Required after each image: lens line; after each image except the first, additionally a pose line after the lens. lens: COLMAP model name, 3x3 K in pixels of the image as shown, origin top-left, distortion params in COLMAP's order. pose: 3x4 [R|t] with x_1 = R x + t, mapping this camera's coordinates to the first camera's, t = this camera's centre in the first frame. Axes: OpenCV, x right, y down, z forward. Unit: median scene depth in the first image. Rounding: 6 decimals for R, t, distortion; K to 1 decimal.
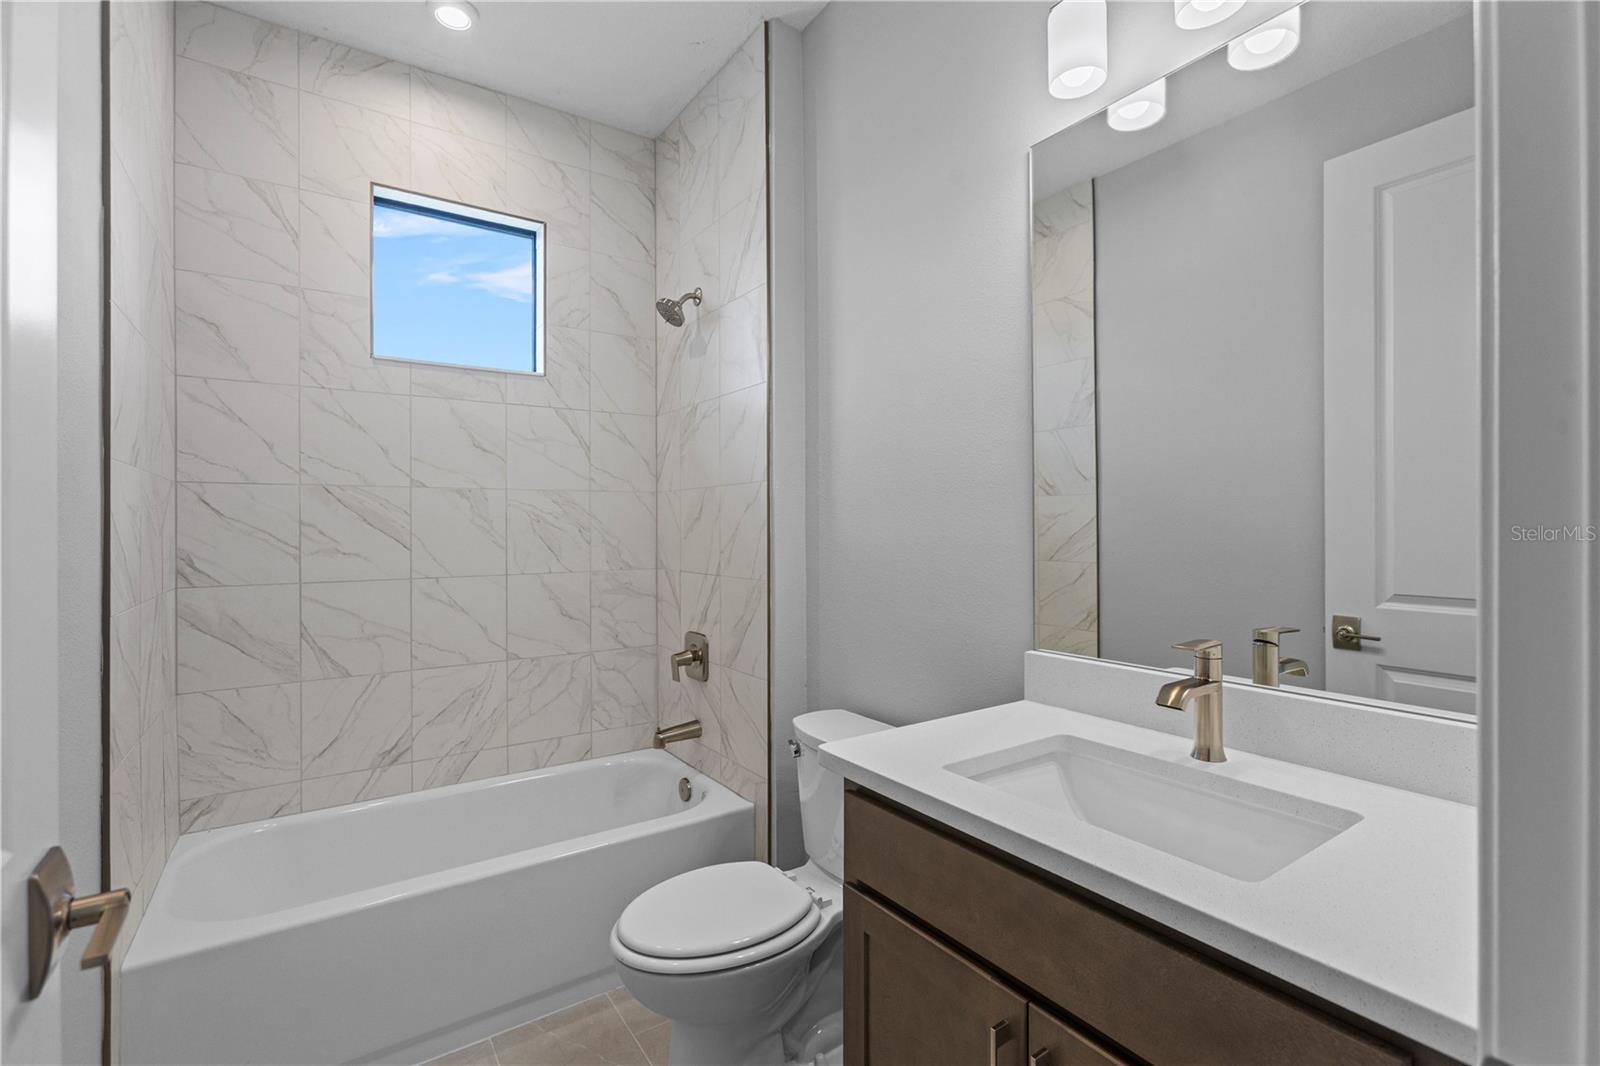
lens RADIAL K [[715.4, 0, 799.2], [0, 715.4, 530.2], [0, 0, 1]] dist [0.000669, 0.000310]
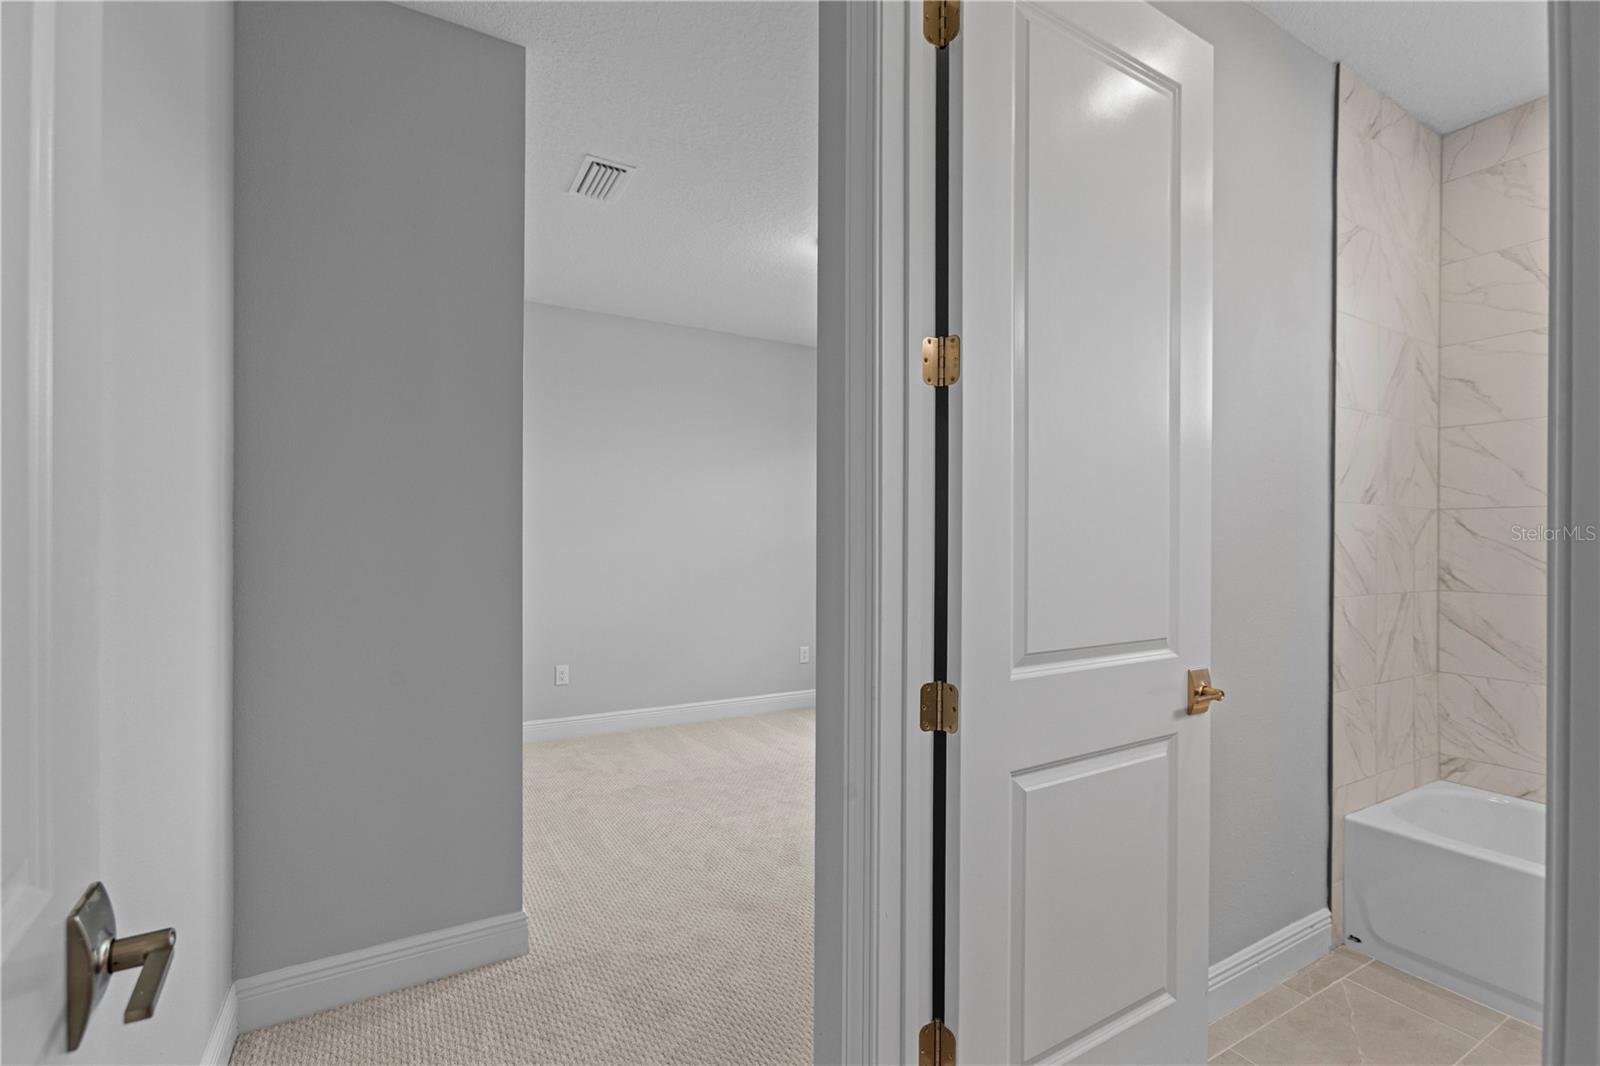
lens RADIAL K [[715.4, 0, 800.2], [0, 715.4, 539.7], [0, 0, 1]] dist [0.000669, 0.000310]
pose [[-0.058372, -0.002521, -0.998292, 0.503429], [-0.008573, 0.999961, -0.002024, 0.000683], [0.998258, 0.008440, -0.058391, -0.091508]]
